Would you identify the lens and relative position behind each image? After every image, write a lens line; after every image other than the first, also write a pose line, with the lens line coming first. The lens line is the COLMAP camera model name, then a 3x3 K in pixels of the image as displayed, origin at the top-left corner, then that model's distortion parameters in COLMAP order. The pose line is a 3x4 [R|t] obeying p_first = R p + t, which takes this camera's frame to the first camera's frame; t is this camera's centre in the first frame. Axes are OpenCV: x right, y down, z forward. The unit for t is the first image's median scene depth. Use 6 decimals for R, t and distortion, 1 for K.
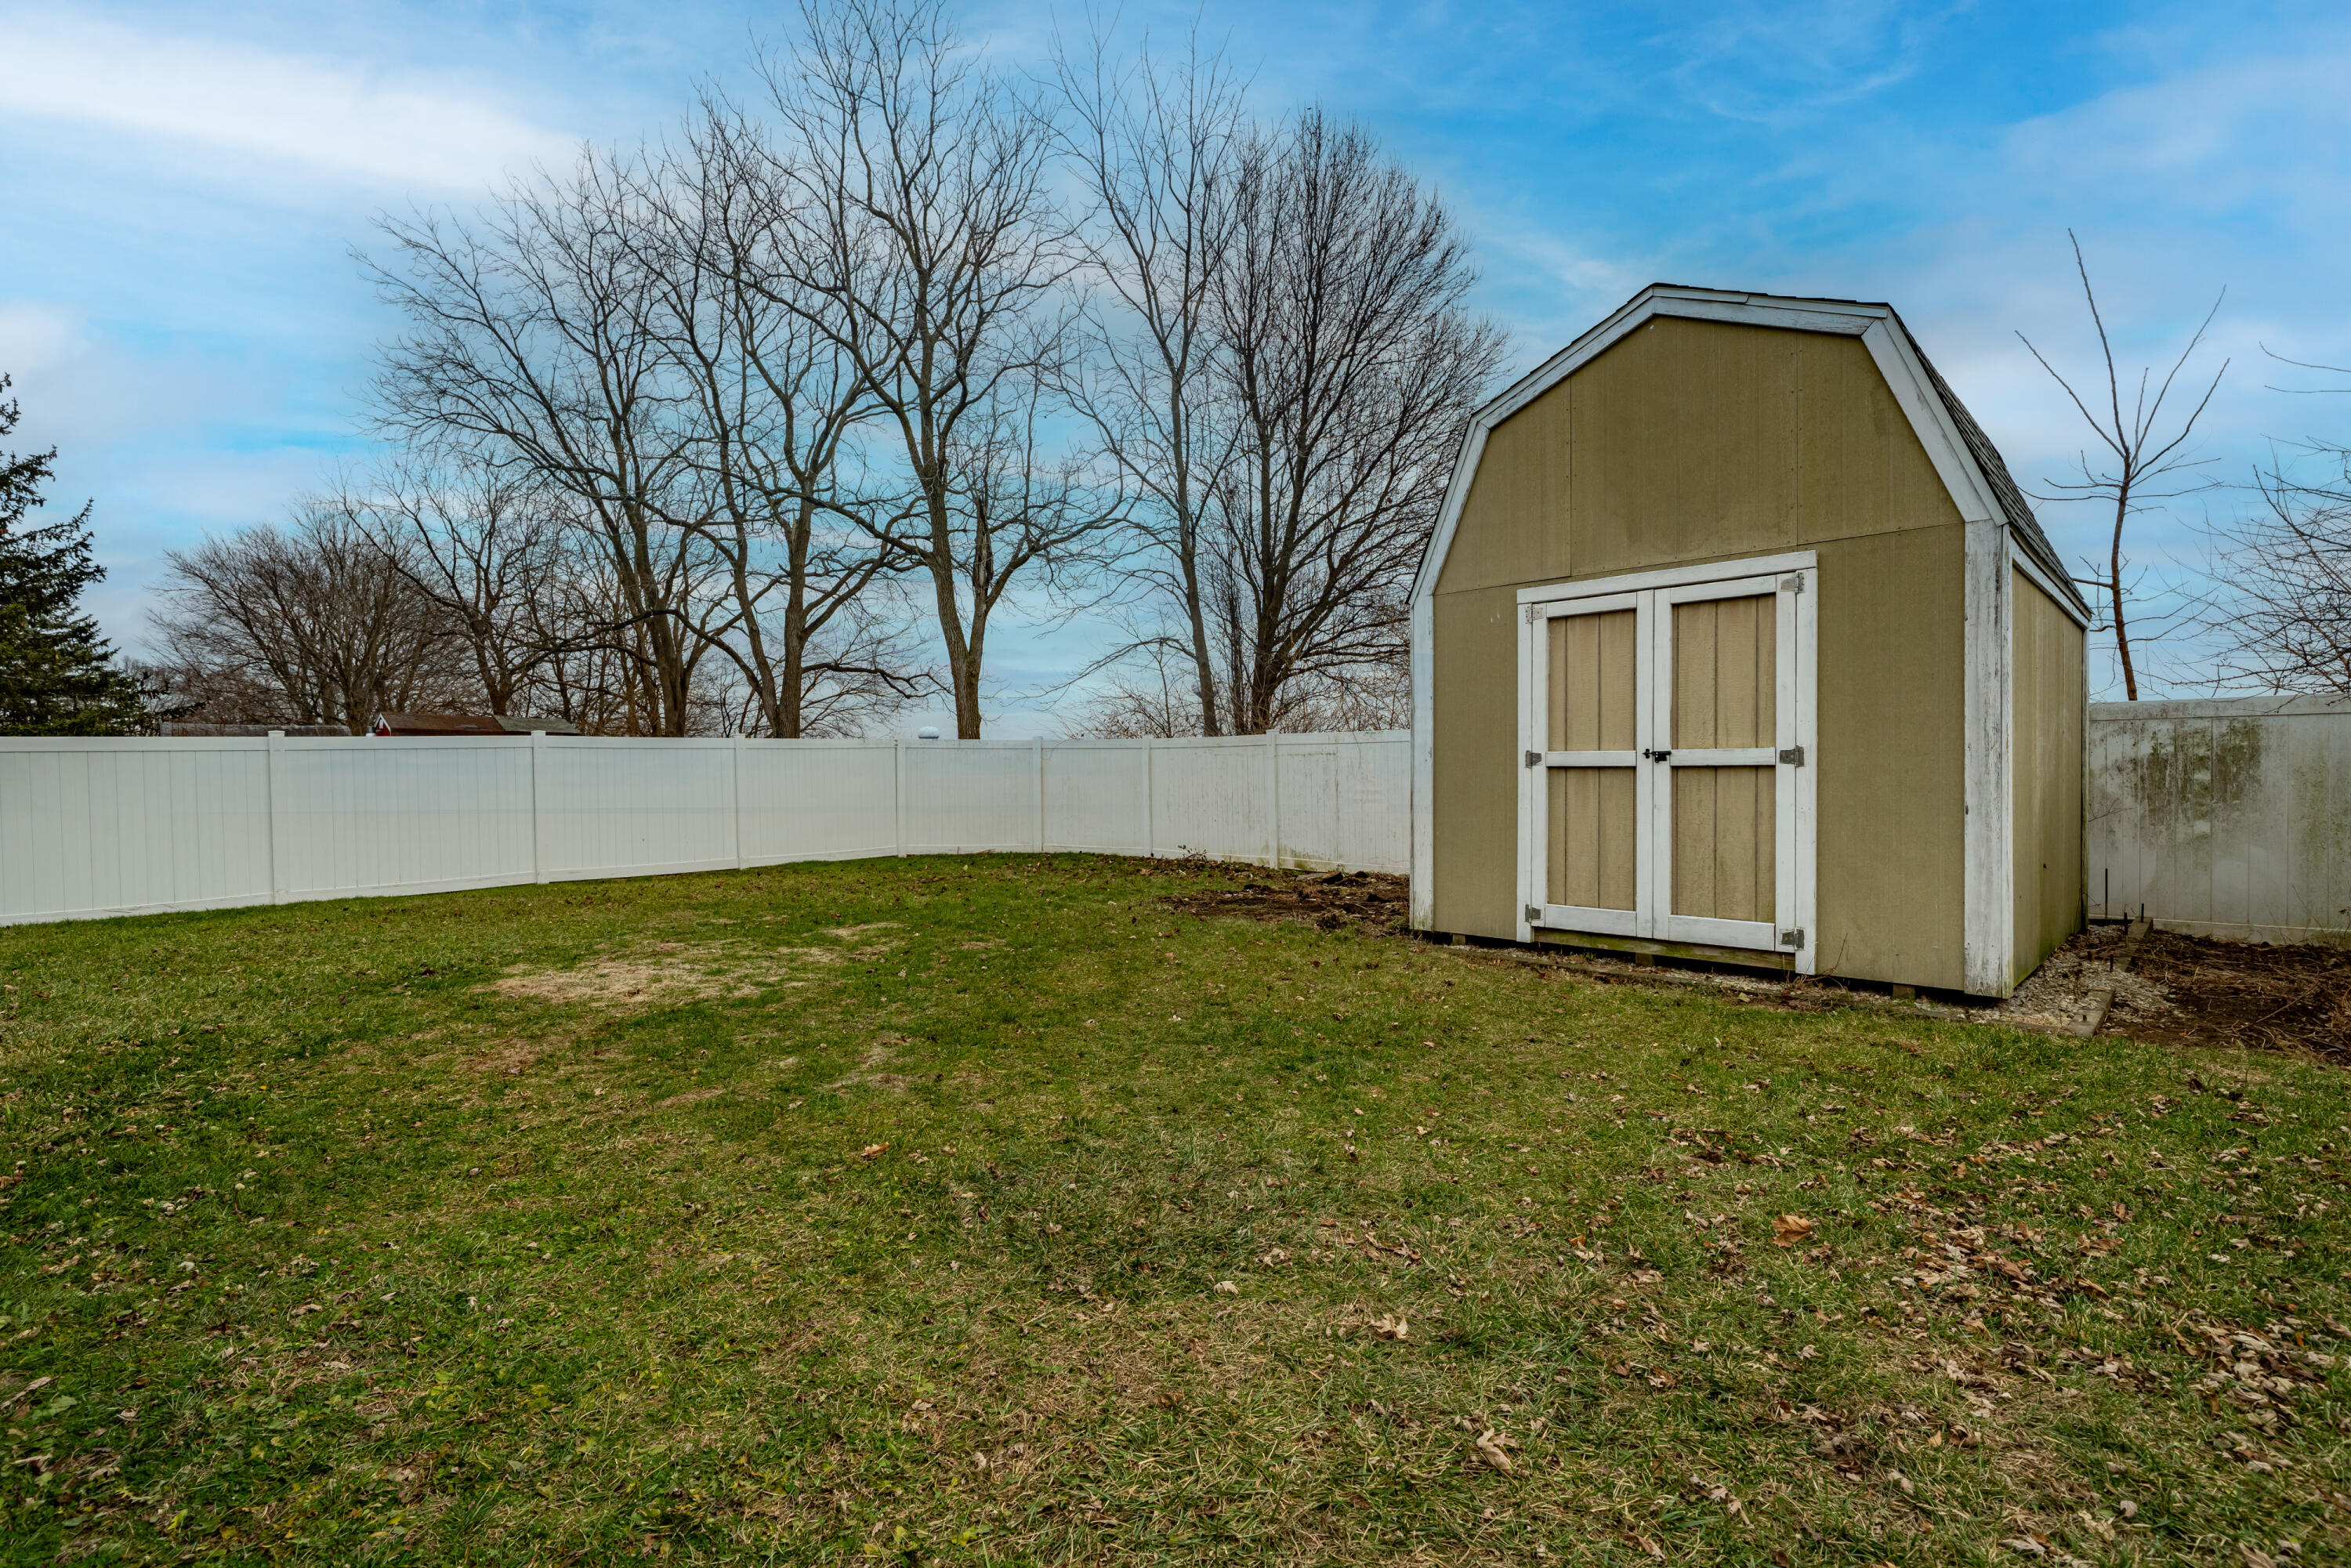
lens RADIAL K [[1083.1, 0, 1187.2], [0, 1083.1, 783.6], [0, 0, 1]] dist [0.011535, -0.000086]
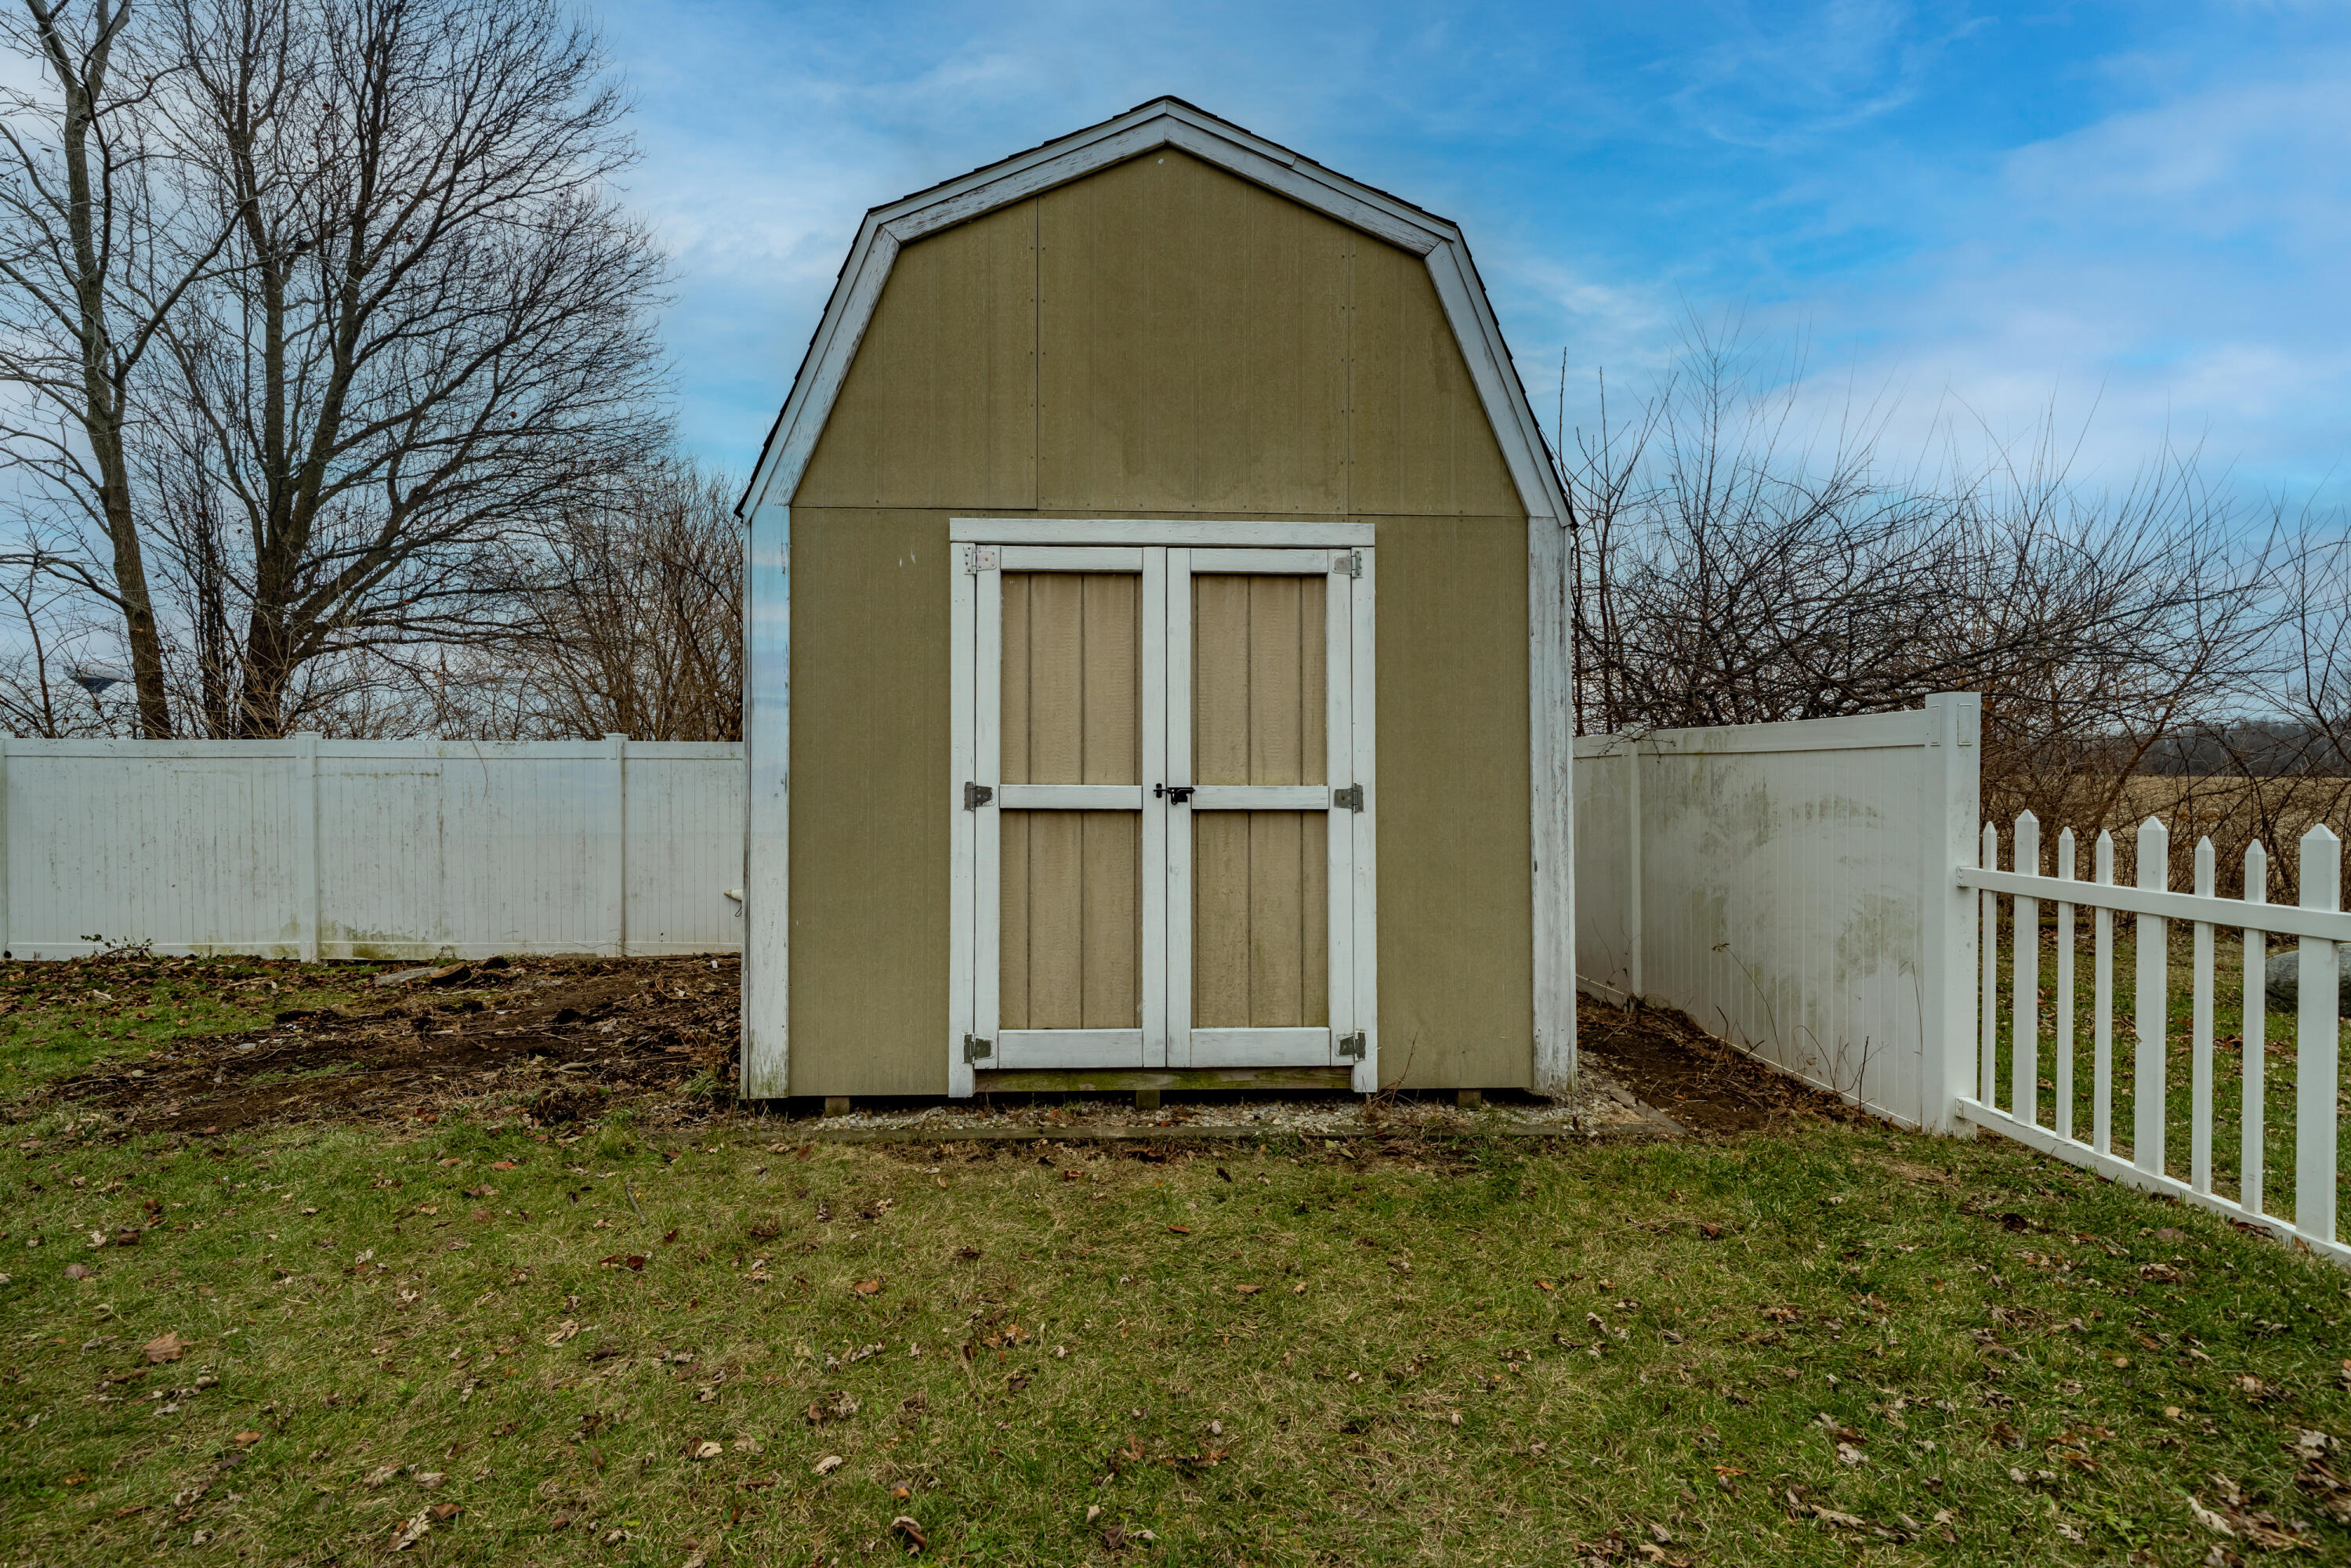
lens RADIAL K [[1065.3, 0, 1174.7], [0, 1065.3, 792.5], [0, 0, 1]] dist [0.002626, 0.000259]
pose [[0.689653, 0.007326, 0.724103, -0.016921], [0.001463, 0.999933, -0.011509, -0.007220], [-0.724139, 0.008997, 0.689596, 0.205662]]
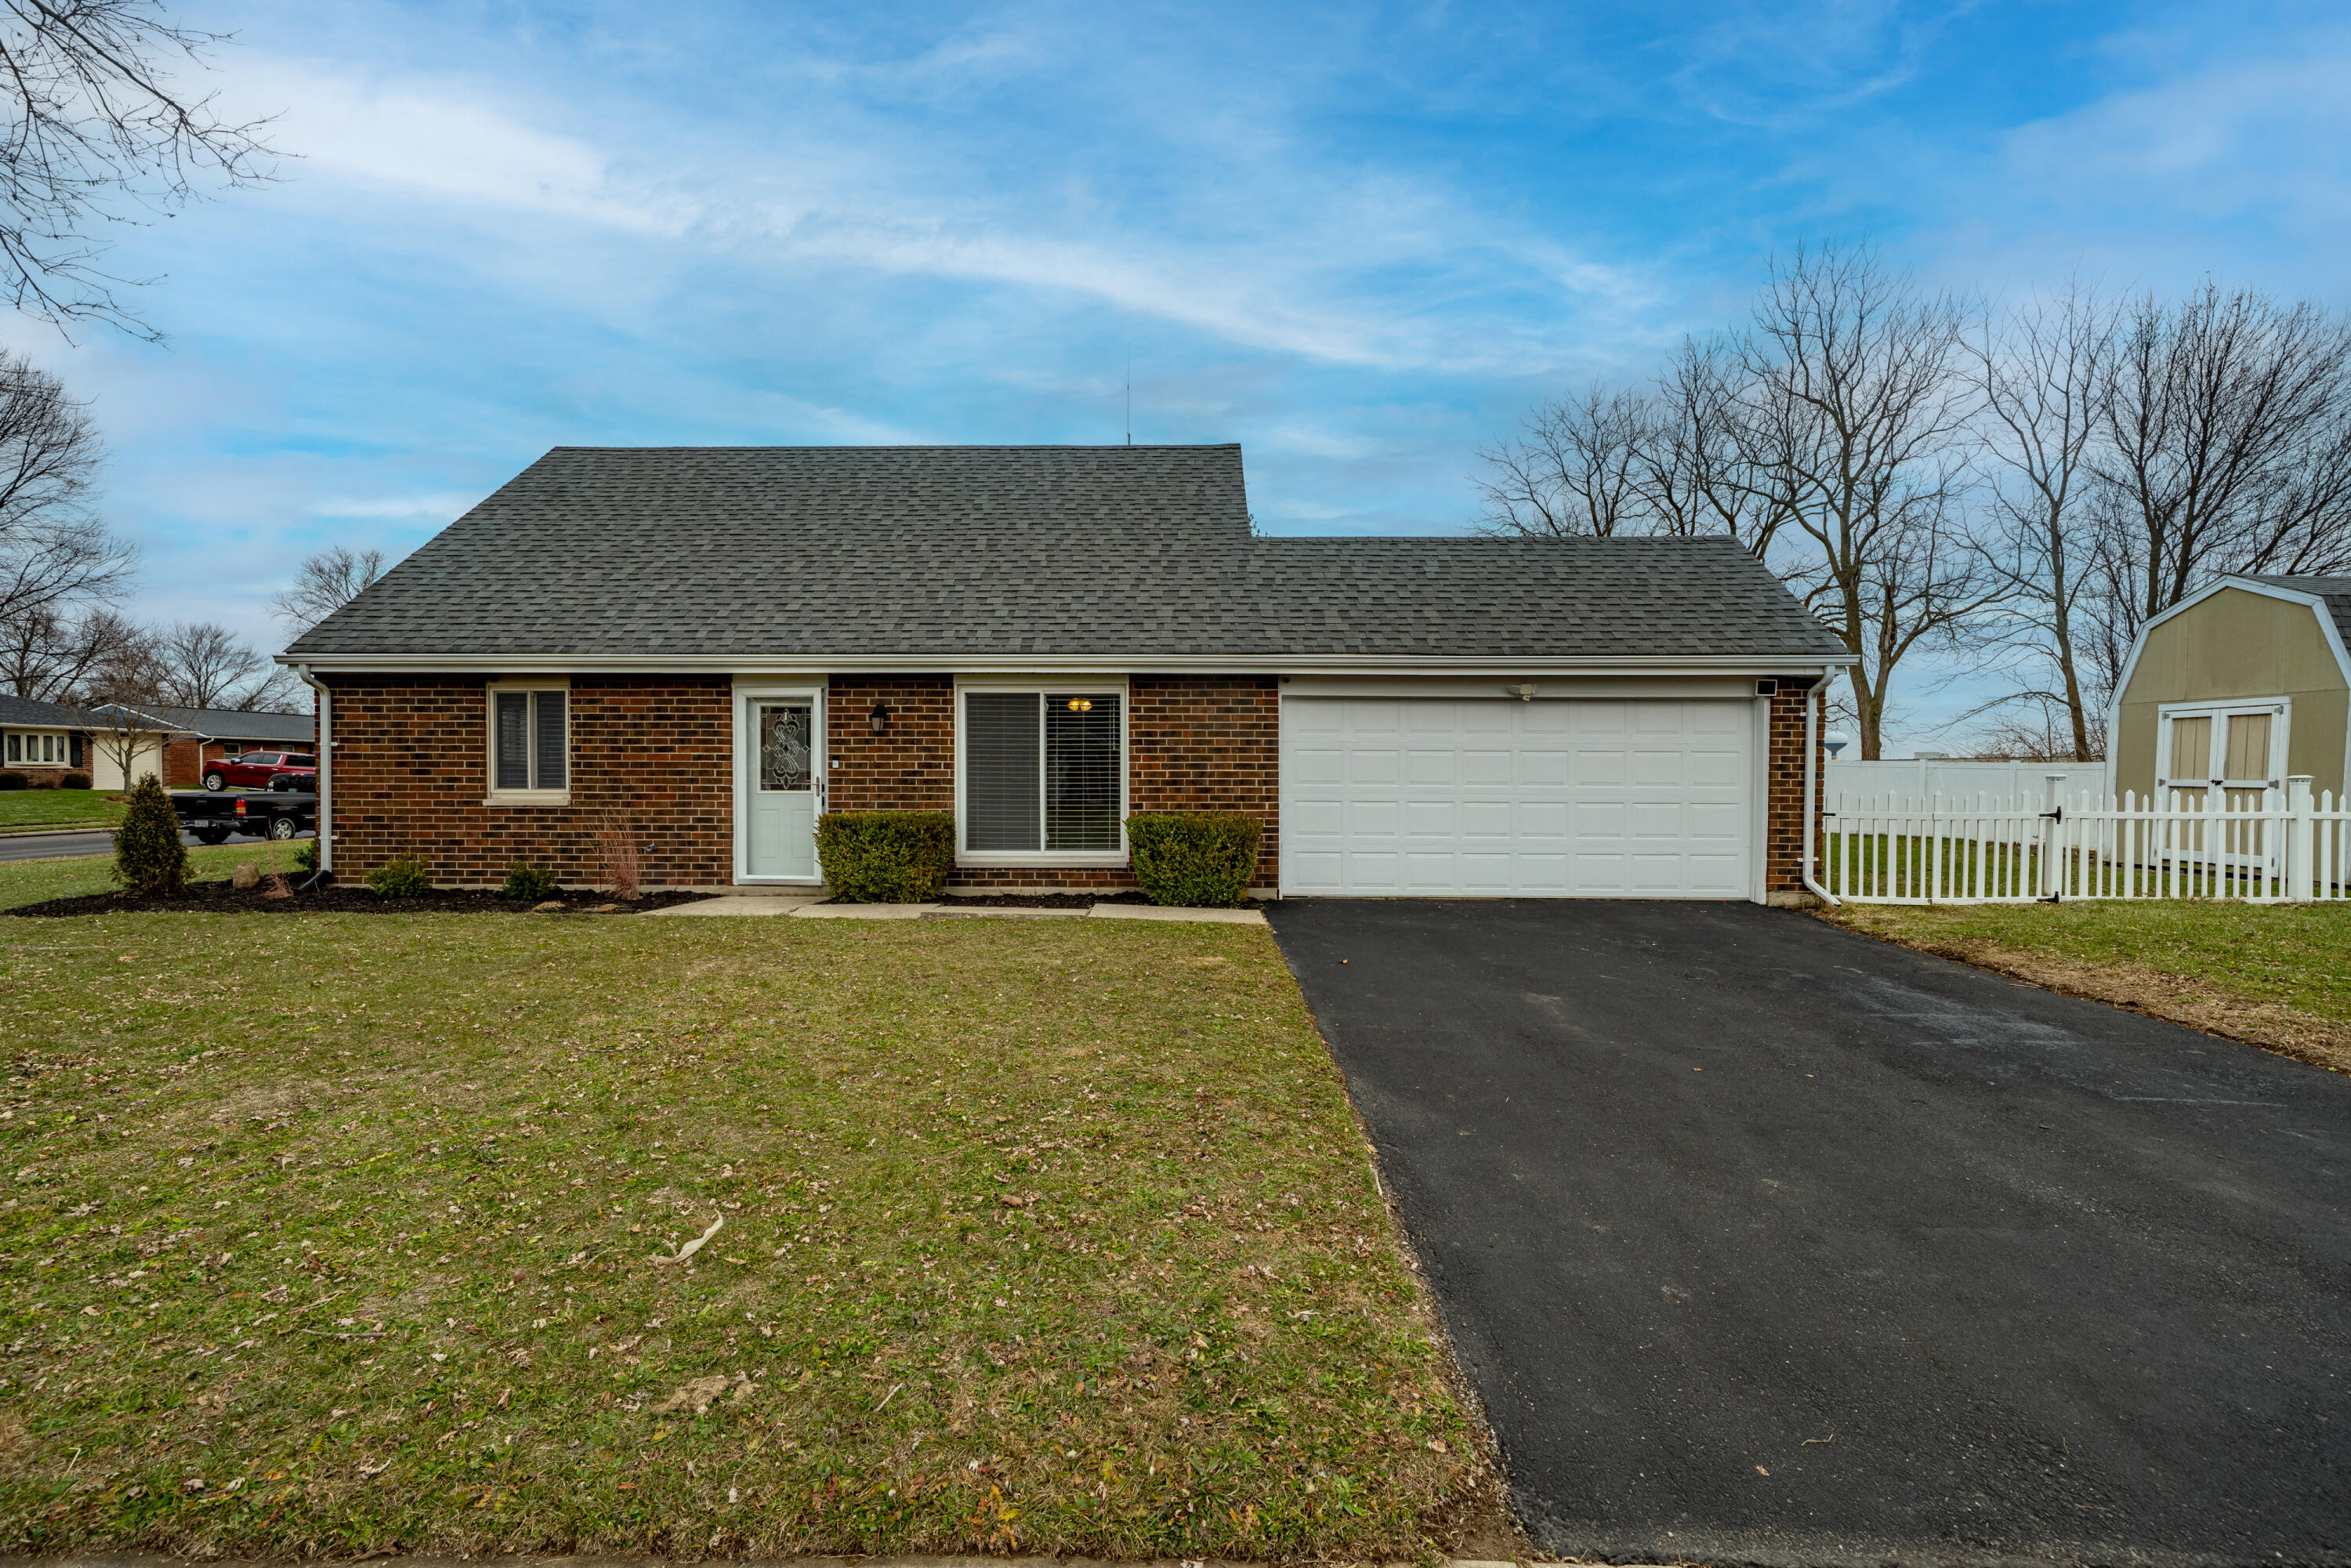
lens RADIAL K [[1095.4, 0, 1125.6], [0, 1095.4, 790.9], [0, 0, 1]] dist [-0.002353, -0.000544]
pose [[0.693457, 0.033607, -0.719714, 0.187002], [-0.033284, 0.999339, 0.014595, 0.013036], [0.719729, 0.013834, 0.694117, -0.841179]]
